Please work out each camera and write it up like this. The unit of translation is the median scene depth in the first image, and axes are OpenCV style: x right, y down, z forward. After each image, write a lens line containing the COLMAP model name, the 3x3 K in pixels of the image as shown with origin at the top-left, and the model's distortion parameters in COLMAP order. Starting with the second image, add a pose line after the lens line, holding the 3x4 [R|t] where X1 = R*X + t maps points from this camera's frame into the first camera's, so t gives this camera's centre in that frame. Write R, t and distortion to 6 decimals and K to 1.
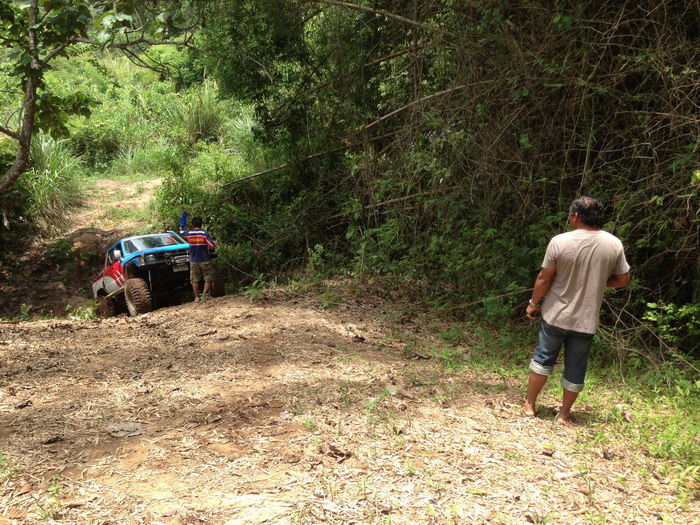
lens RADIAL K [[625.6, 0, 350.0], [0, 625.6, 262.5], [0, 0, 1]] dist [0.150485, -0.273535]
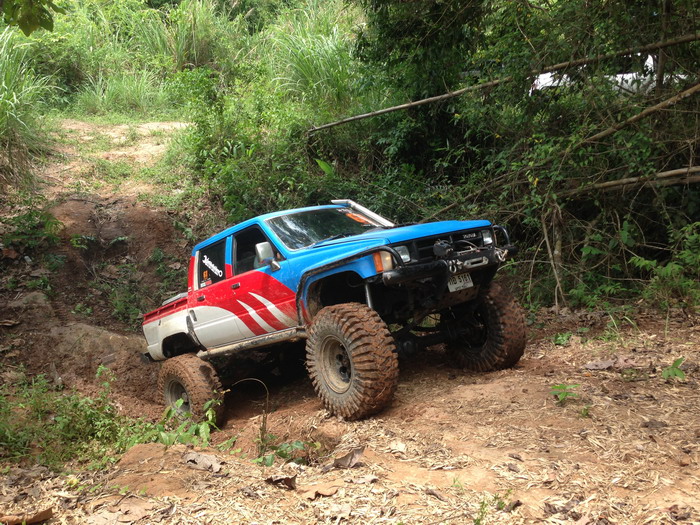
lens RADIAL K [[625.6, 0, 350.0], [0, 625.6, 262.5], [0, 0, 1]] dist [0.150485, -0.273535]
pose [[0.990967, 0.020487, 0.132535, -0.229754], [-0.025961, 0.998874, 0.039707, -0.019058], [-0.131572, -0.042789, 0.990383, 0.375267]]
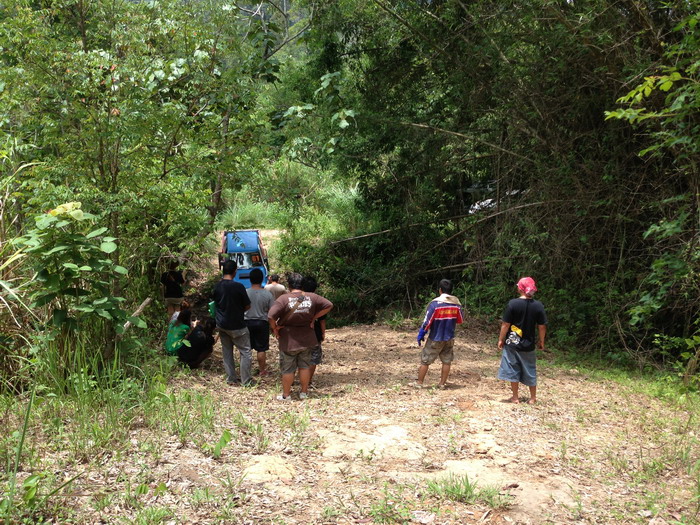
lens RADIAL K [[625.6, 0, 350.0], [0, 625.6, 262.5], [0, 0, 1]] dist [0.150485, -0.273535]
pose [[0.999053, 0.029530, -0.031947, -0.114147], [-0.031462, 0.997595, -0.061766, -0.001422], [0.030046, 0.062713, 0.997579, -0.276820]]
